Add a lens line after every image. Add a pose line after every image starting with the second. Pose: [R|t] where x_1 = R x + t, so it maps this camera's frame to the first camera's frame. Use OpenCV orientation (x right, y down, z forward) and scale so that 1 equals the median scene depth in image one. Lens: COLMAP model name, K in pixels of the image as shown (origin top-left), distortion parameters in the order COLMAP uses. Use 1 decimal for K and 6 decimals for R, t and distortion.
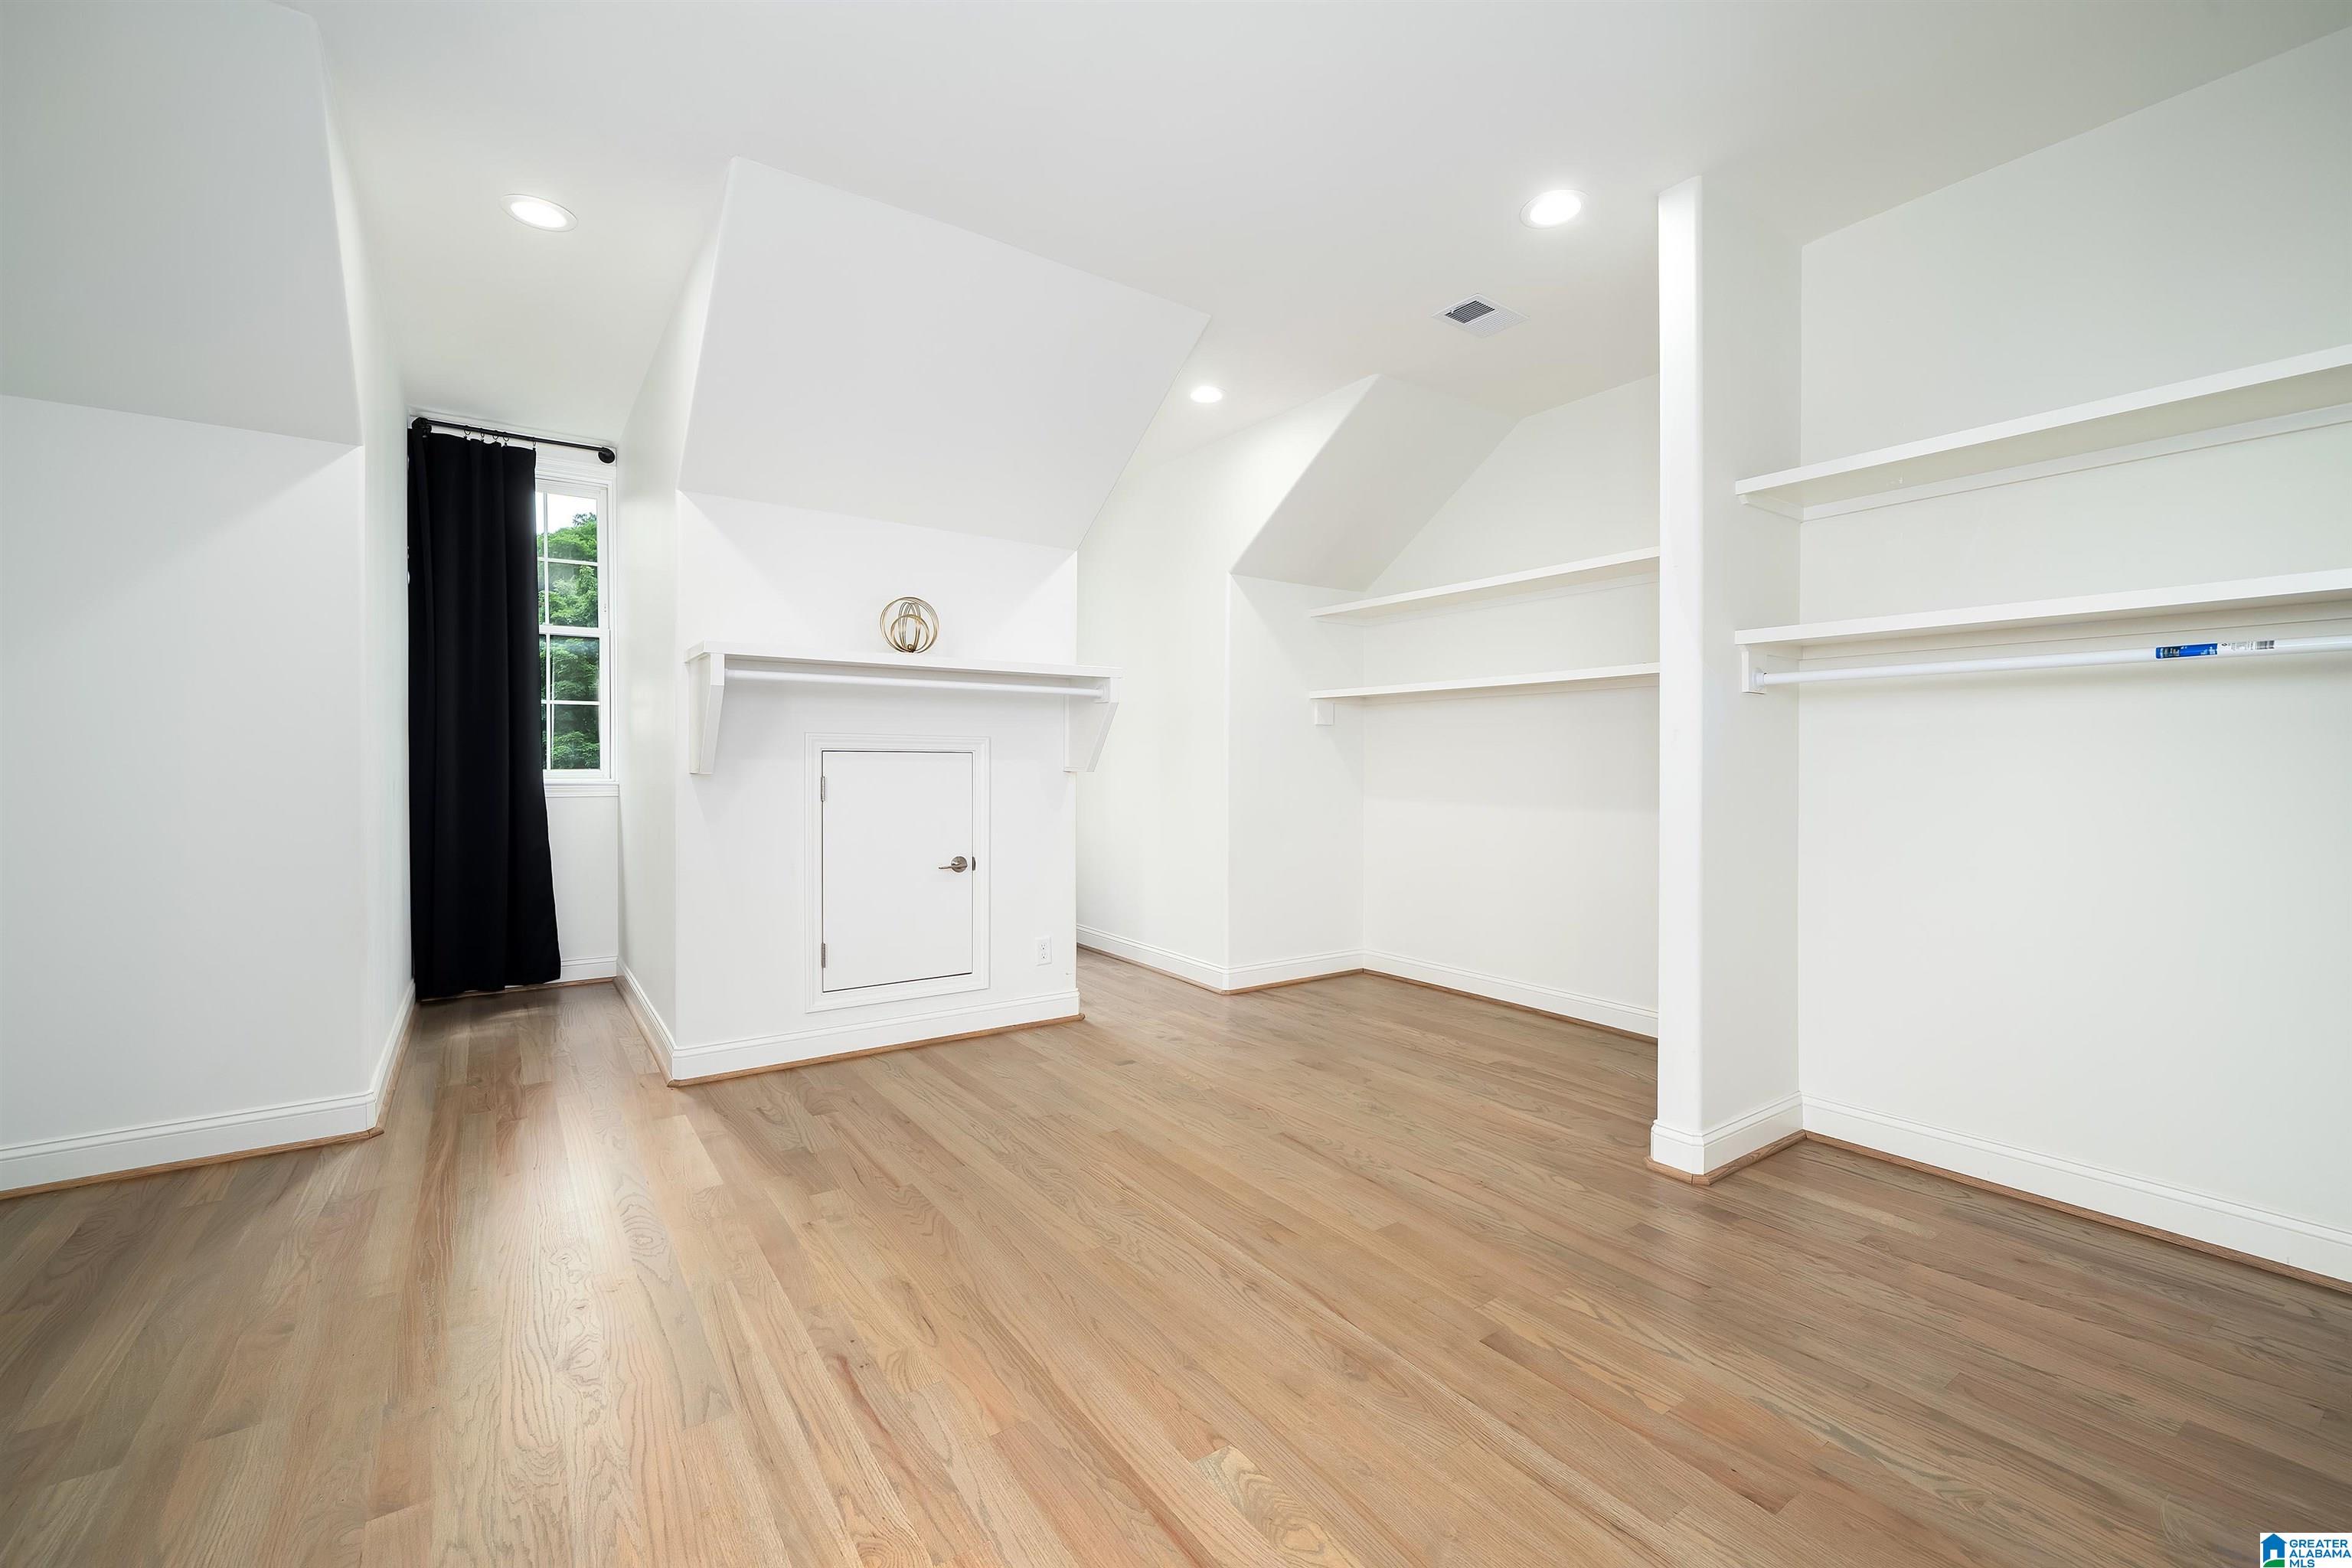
lens RADIAL K [[963.2, 0, 1172.4], [0, 963.2, 776.4], [0, 0, 1]] dist [-0.002218, 0.000228]
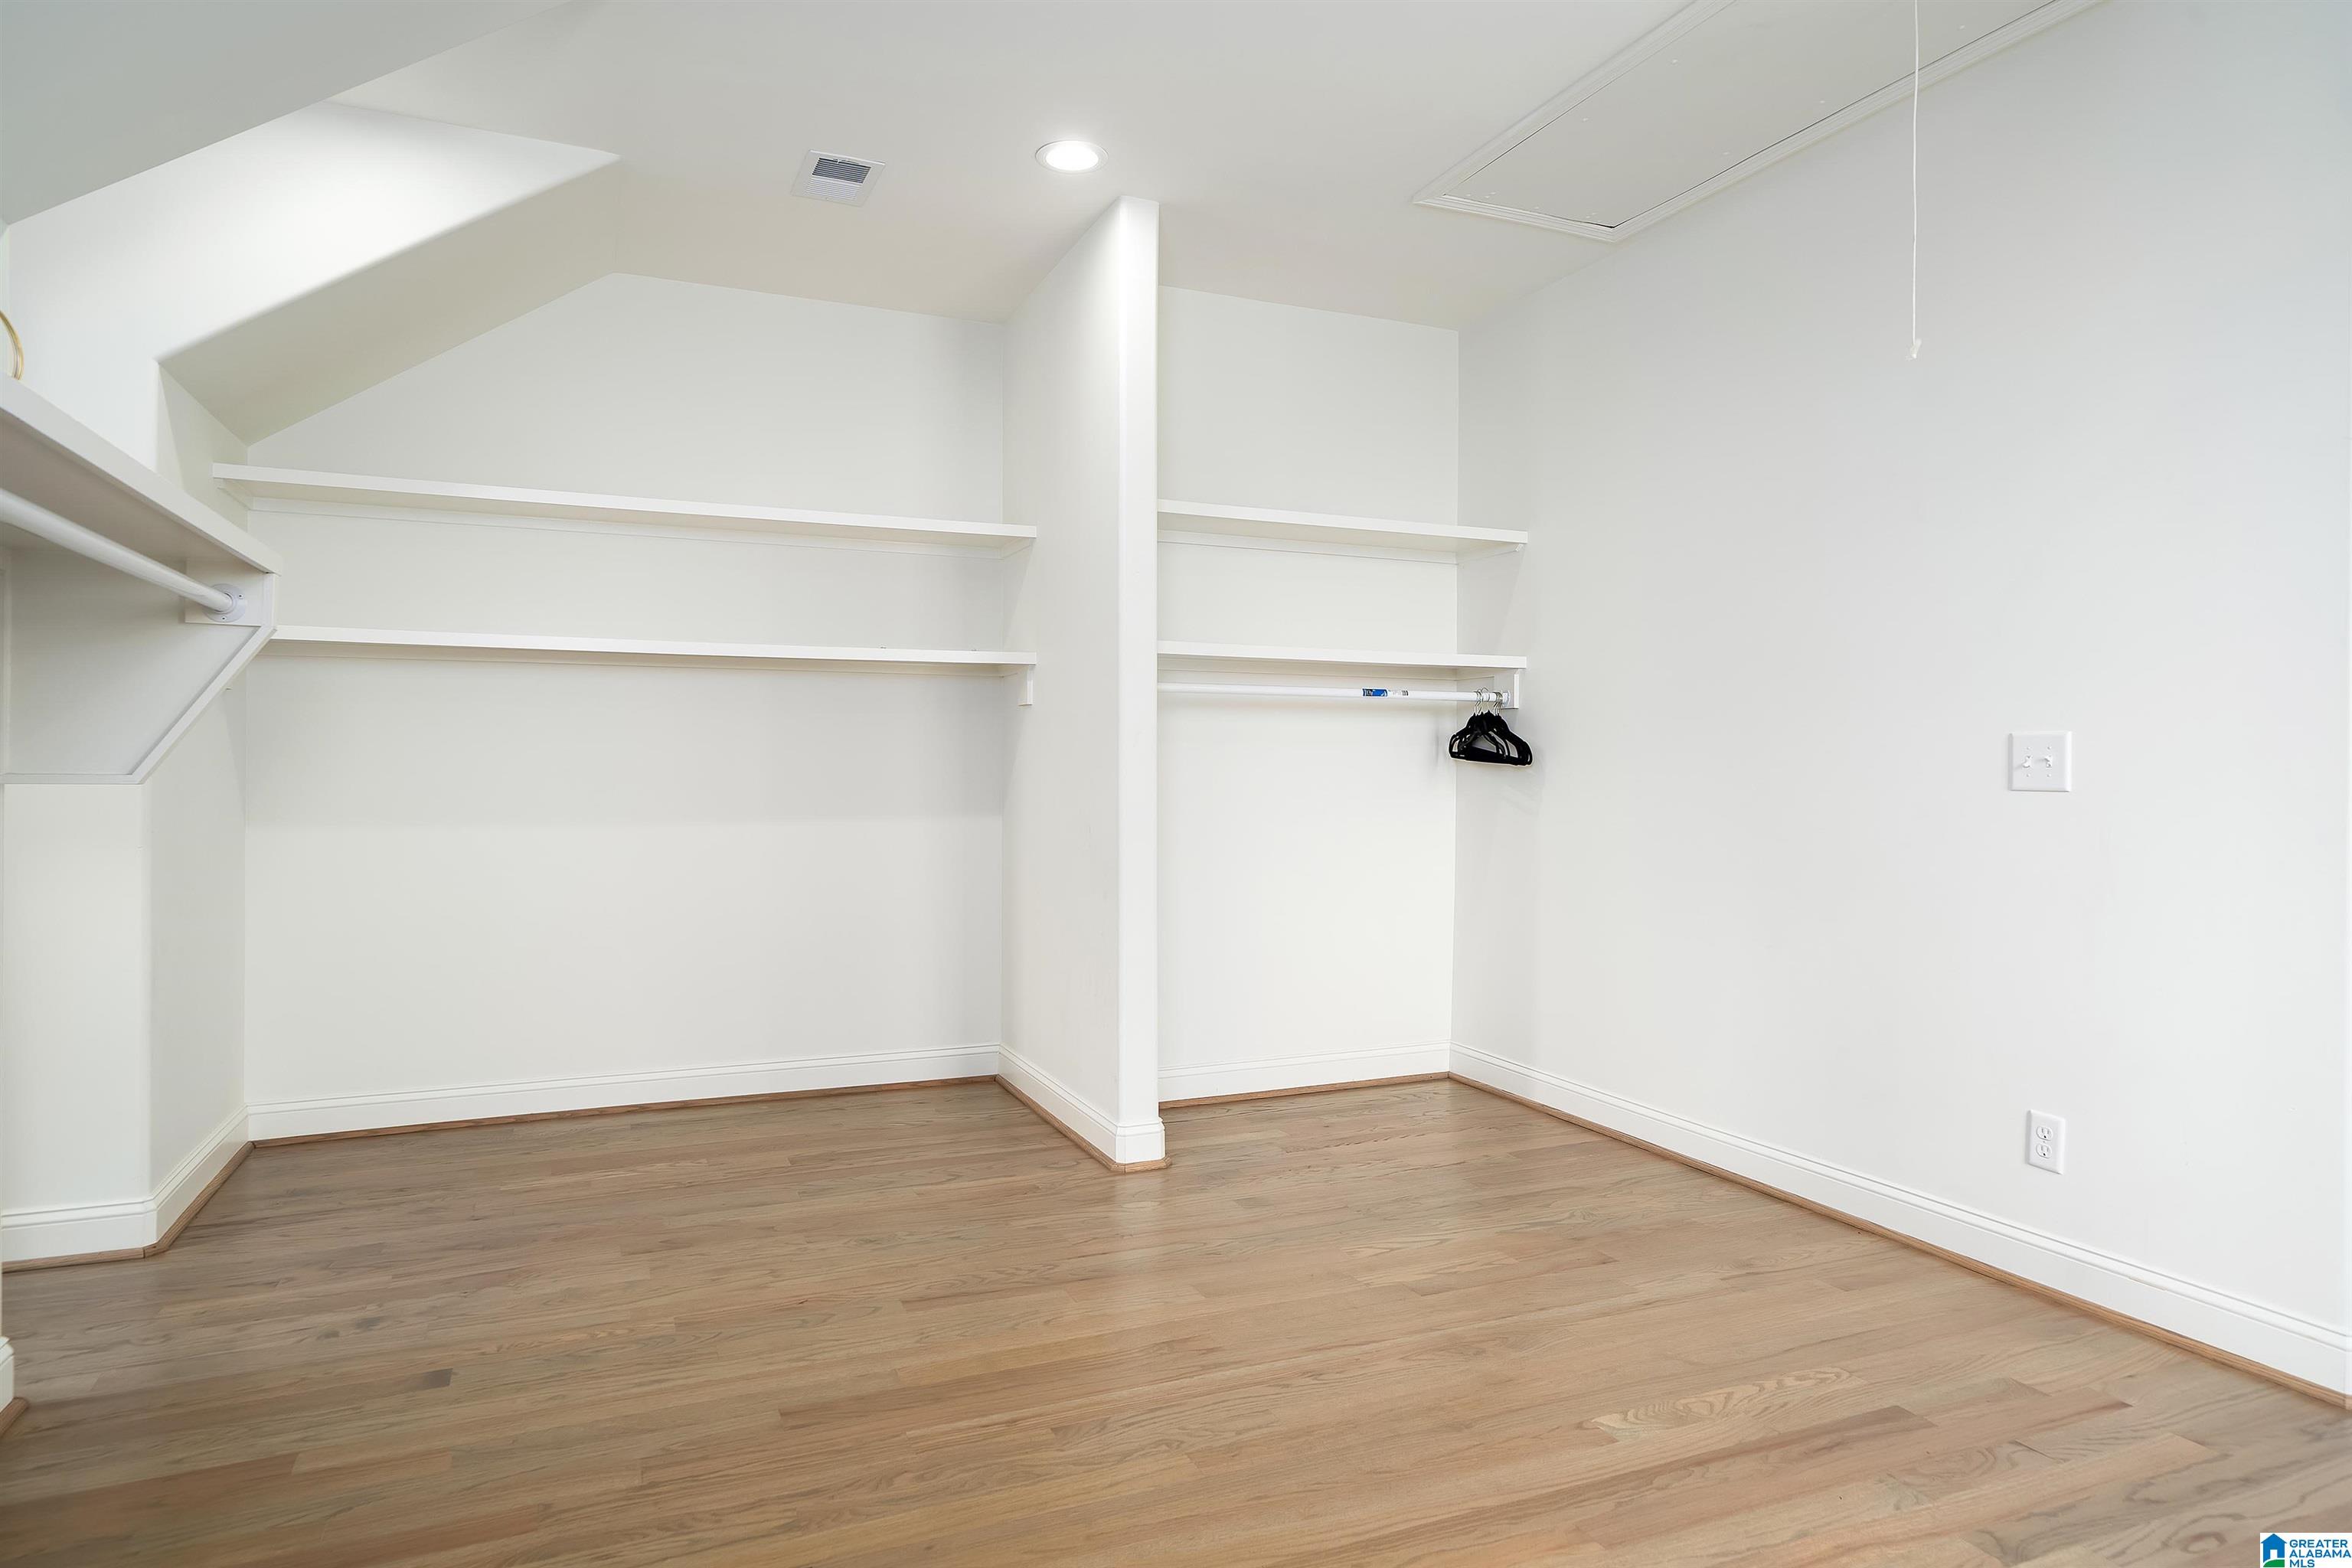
lens RADIAL K [[1335.3, 0, 1173.3], [0, 1335.3, 784.9], [0, 0, 1]] dist [0.000897, -0.002048]
pose [[0.215390, -0.017291, 0.976375, -0.741203], [0.010585, 0.999826, 0.015371, -0.013212], [-0.976471, 0.007024, 0.215535, 0.575629]]
